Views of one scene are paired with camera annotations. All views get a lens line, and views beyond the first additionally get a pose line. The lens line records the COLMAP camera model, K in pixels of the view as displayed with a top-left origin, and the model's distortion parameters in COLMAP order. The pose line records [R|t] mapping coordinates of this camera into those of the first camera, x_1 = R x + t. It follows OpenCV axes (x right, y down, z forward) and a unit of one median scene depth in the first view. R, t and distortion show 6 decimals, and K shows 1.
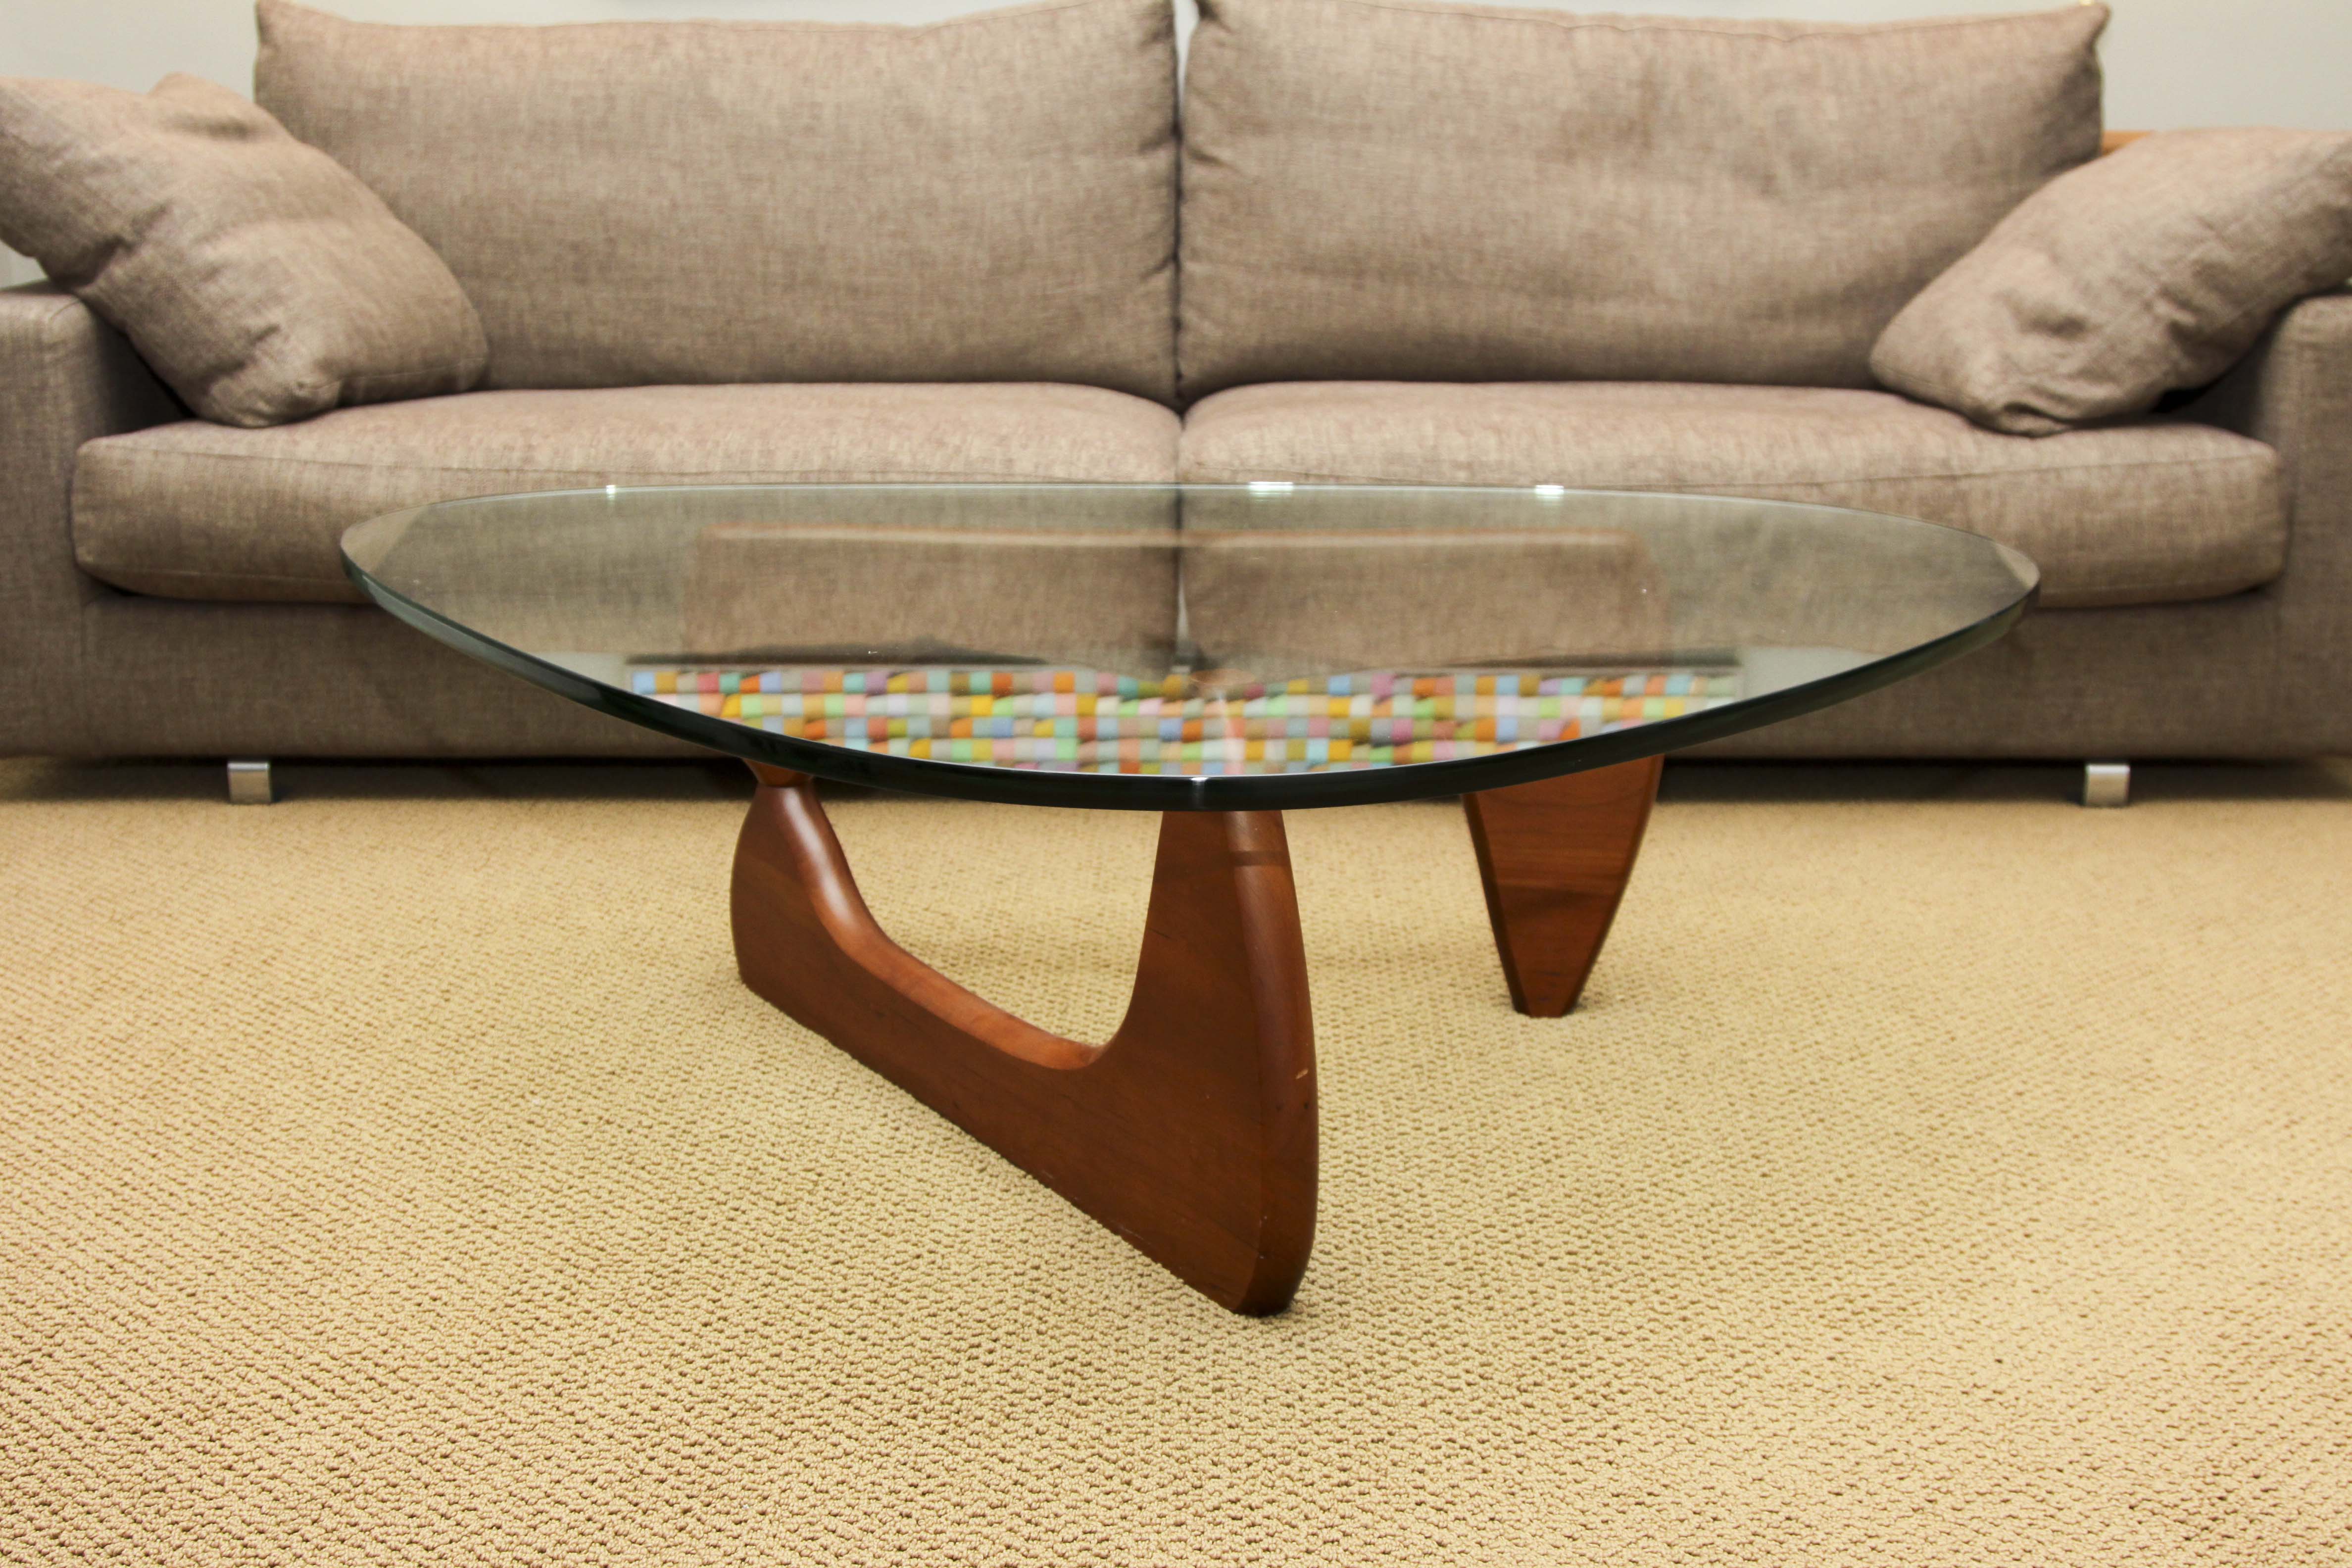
lens RADIAL K [[2676.9, 0, 1171.9], [0, 2676.9, 801.2], [0, 0, 1]] dist [-0.069408, 0.000000]
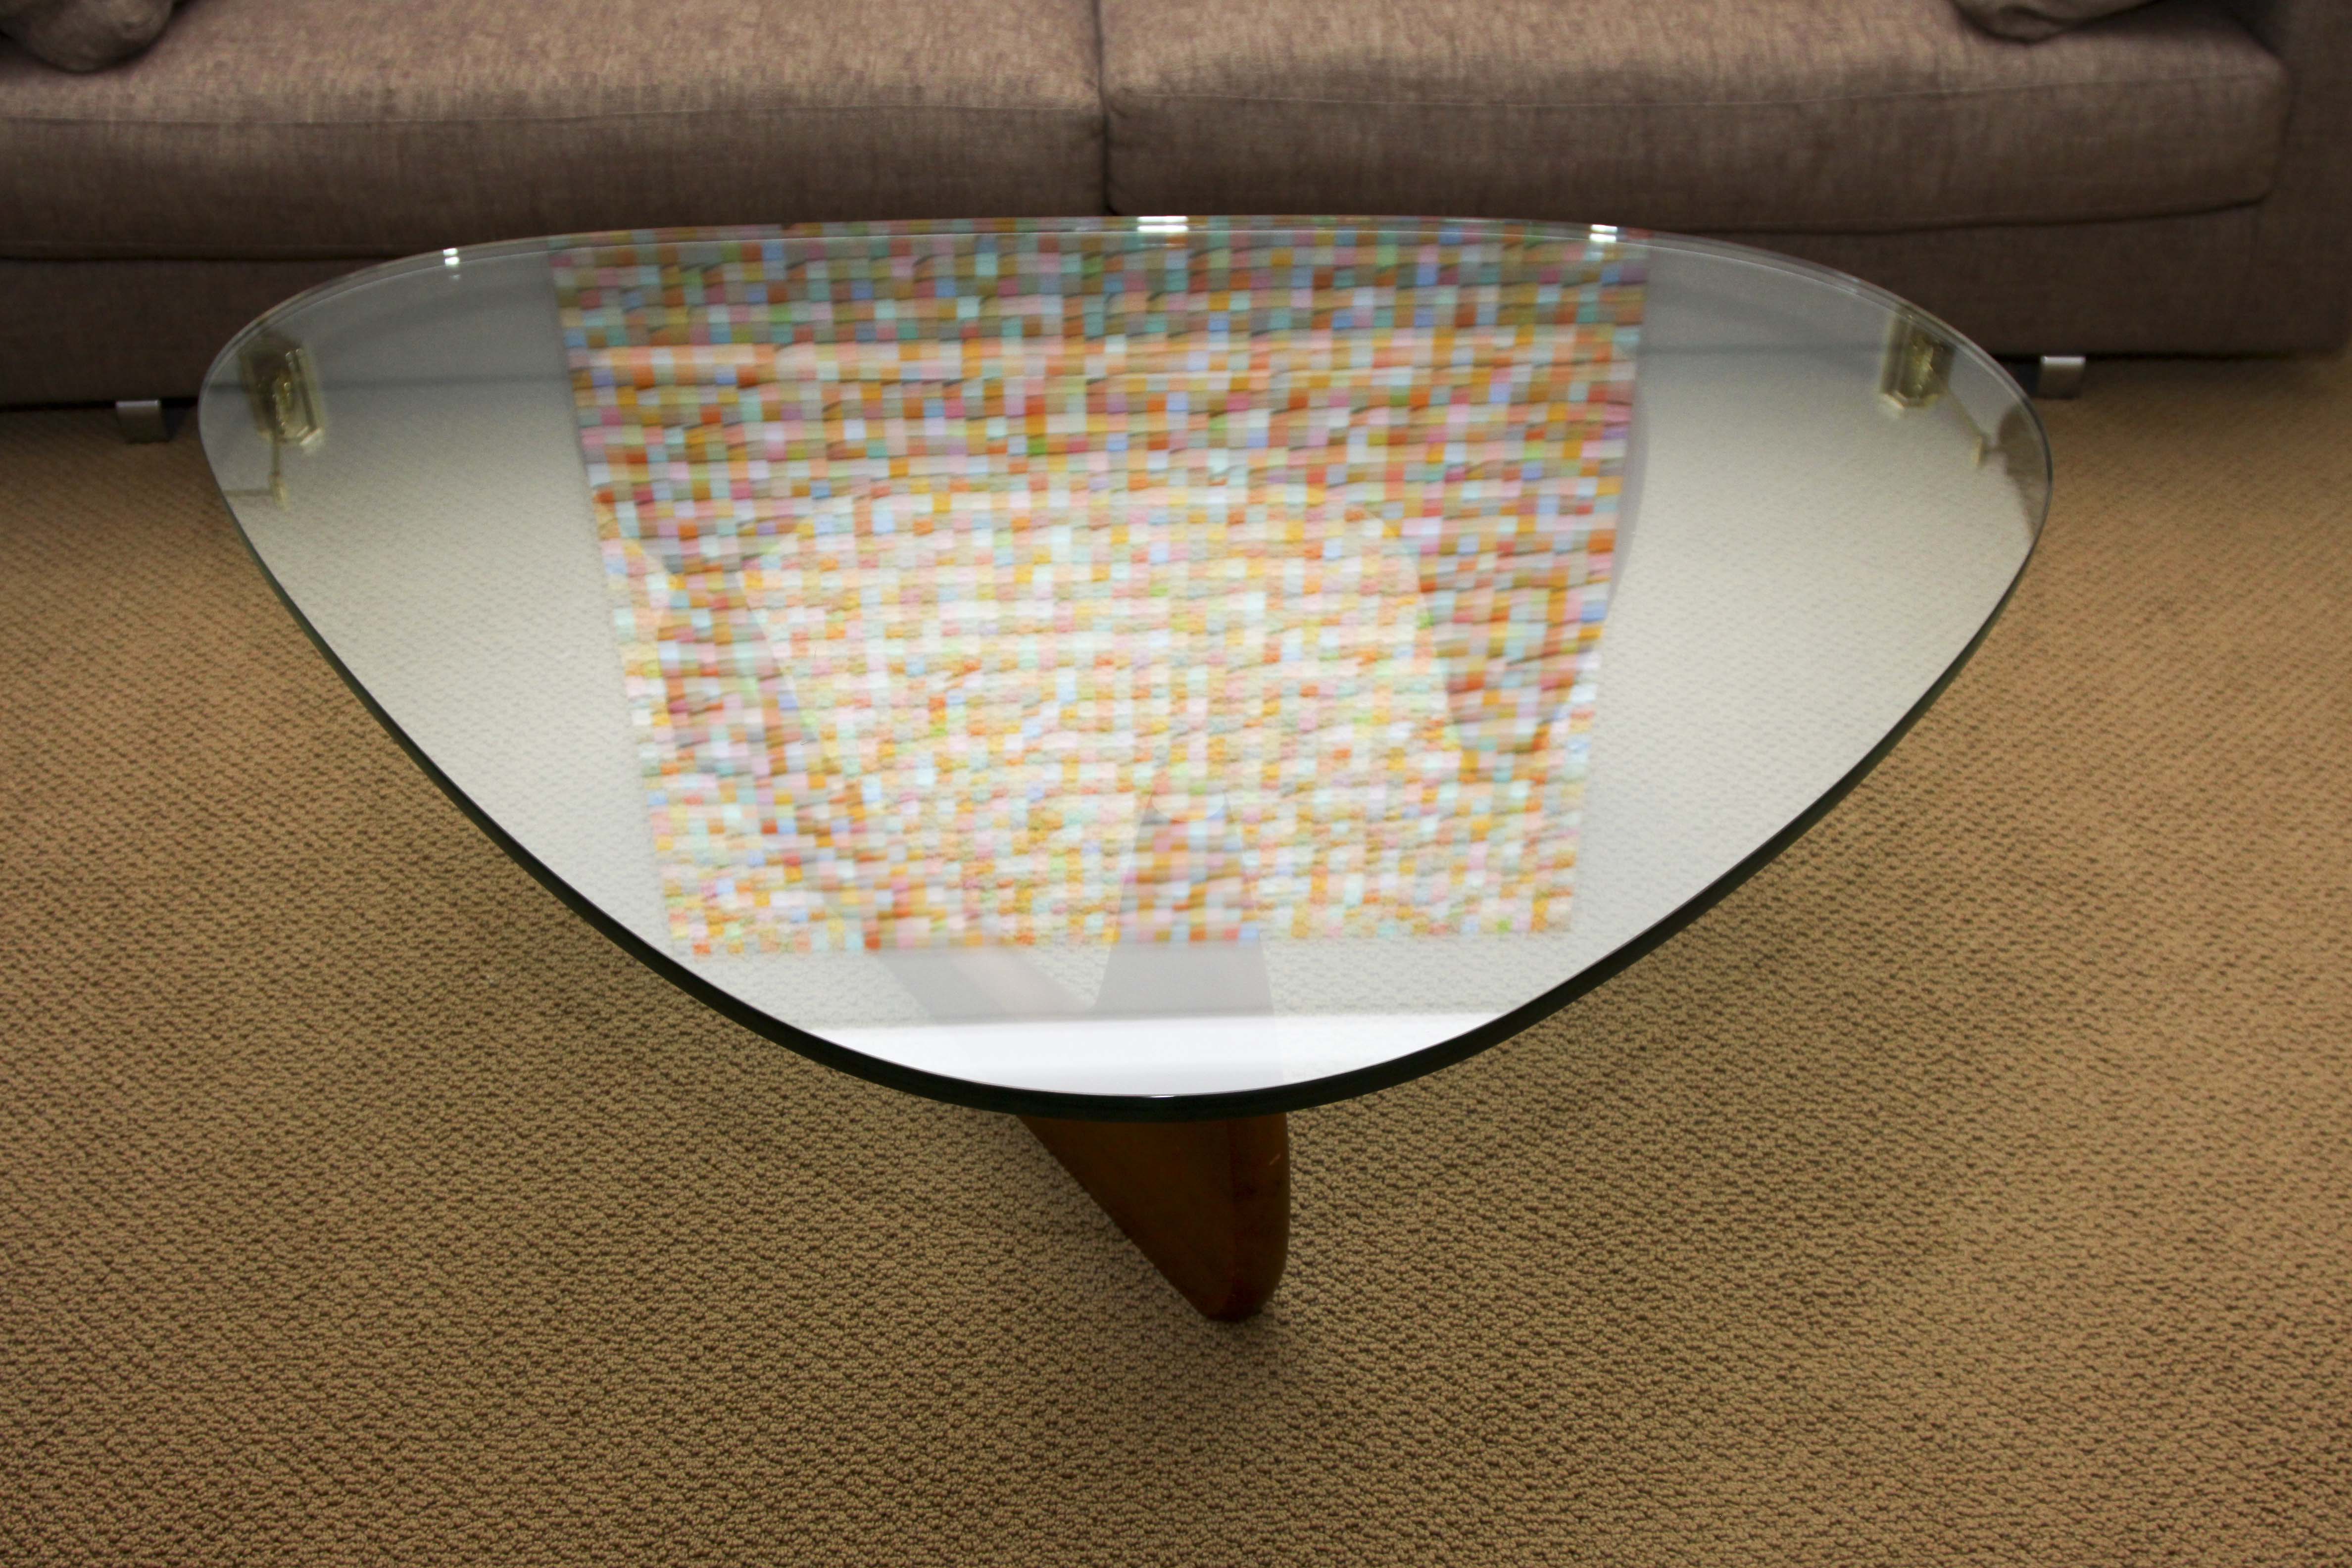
lens RADIAL K [[2480.9, 0, 1187.6], [0, 2480.9, 779.7], [0, 0, 1]] dist [-0.088964, 0.000000]
pose [[0.998787, -0.034111, 0.035511, -0.006733], [0.017417, 0.919305, 0.393159, -0.232235], [-0.046057, -0.392064, 0.918784, 0.128426]]
